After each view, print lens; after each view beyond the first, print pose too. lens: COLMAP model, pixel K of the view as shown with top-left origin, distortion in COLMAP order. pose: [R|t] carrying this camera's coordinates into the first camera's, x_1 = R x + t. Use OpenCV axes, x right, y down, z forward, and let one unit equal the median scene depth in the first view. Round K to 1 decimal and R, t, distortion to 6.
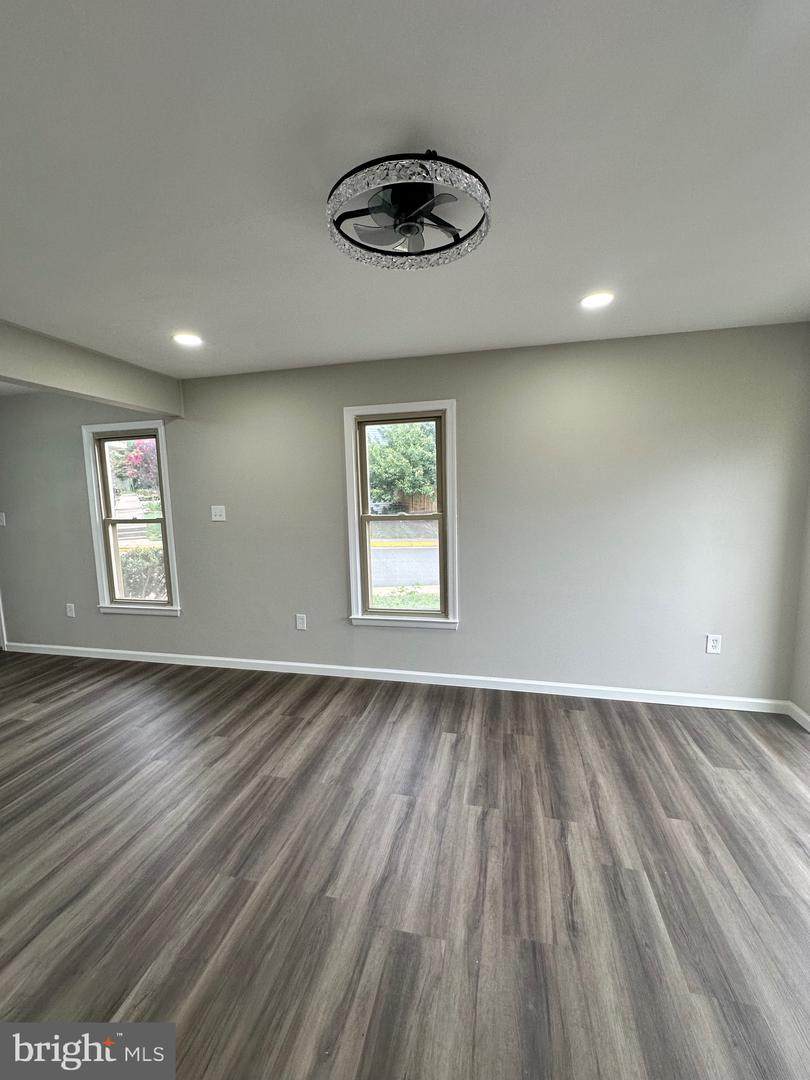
lens RADIAL K [[437.0, 0, 406.1], [0, 437.0, 535.9], [0, 0, 1]] dist [0.000341, 0.001063]
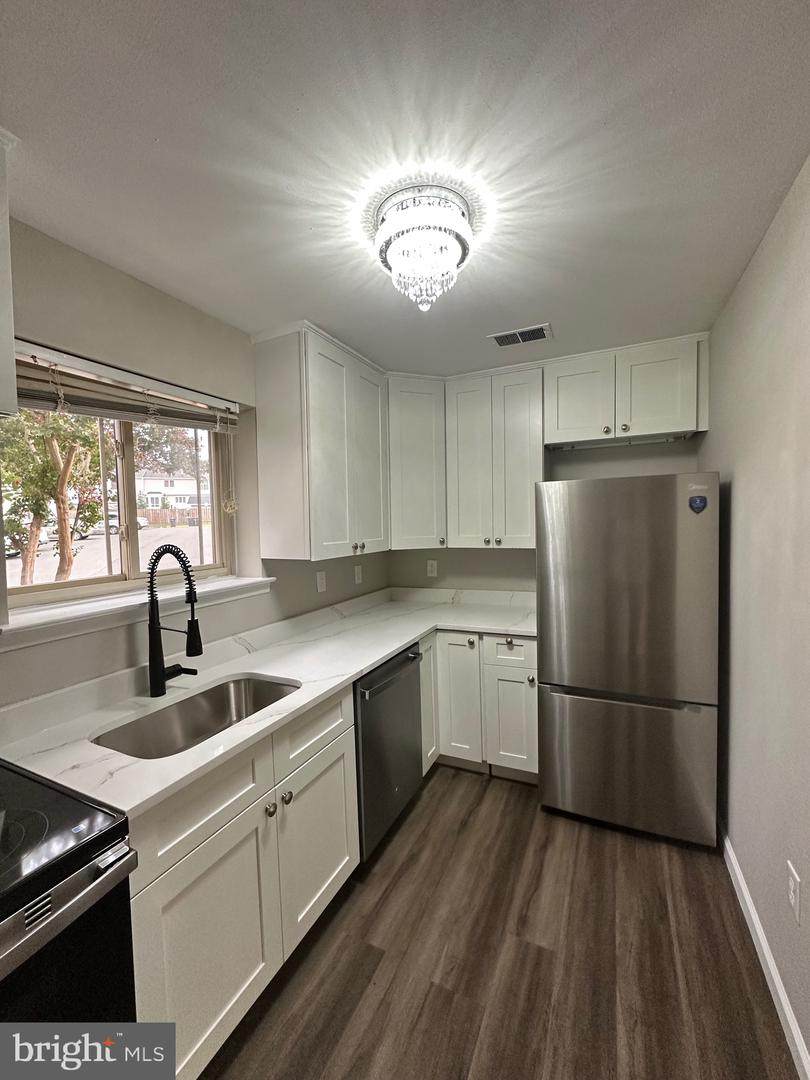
lens RADIAL K [[437.0, 0, 401.9], [0, 437.0, 540.2], [0, 0, 1]] dist [0.000341, 0.001063]
pose [[-0.972355, 0.047291, 0.228669, -0.052396], [0.080668, 0.987016, 0.138897, -0.089214], [-0.219131, 0.153504, -0.963545, 0.981277]]
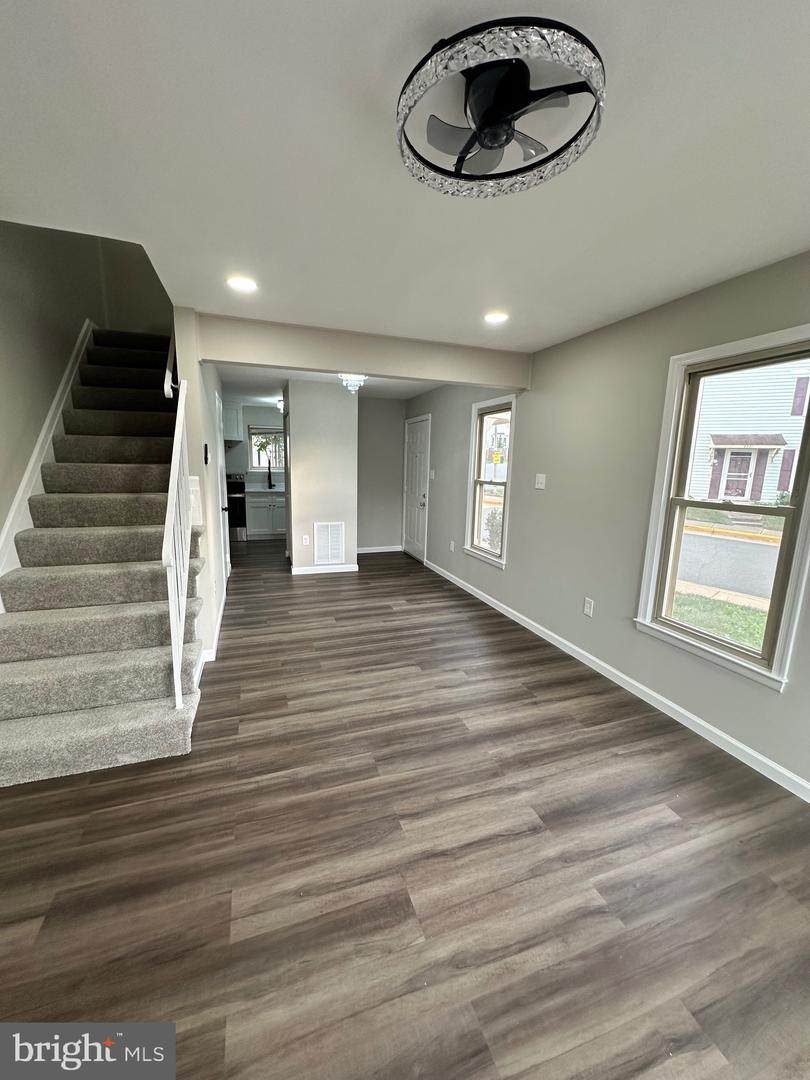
lens RADIAL K [[437.0, 0, 408.7], [0, 437.0, 541.5], [0, 0, 1]] dist [0.000341, 0.001063]
pose [[0.527438, 0.189845, -0.828111, 0.367423], [-0.122328, 0.981528, 0.147103, -0.033893], [0.840741, 0.023714, 0.540918, 0.228836]]
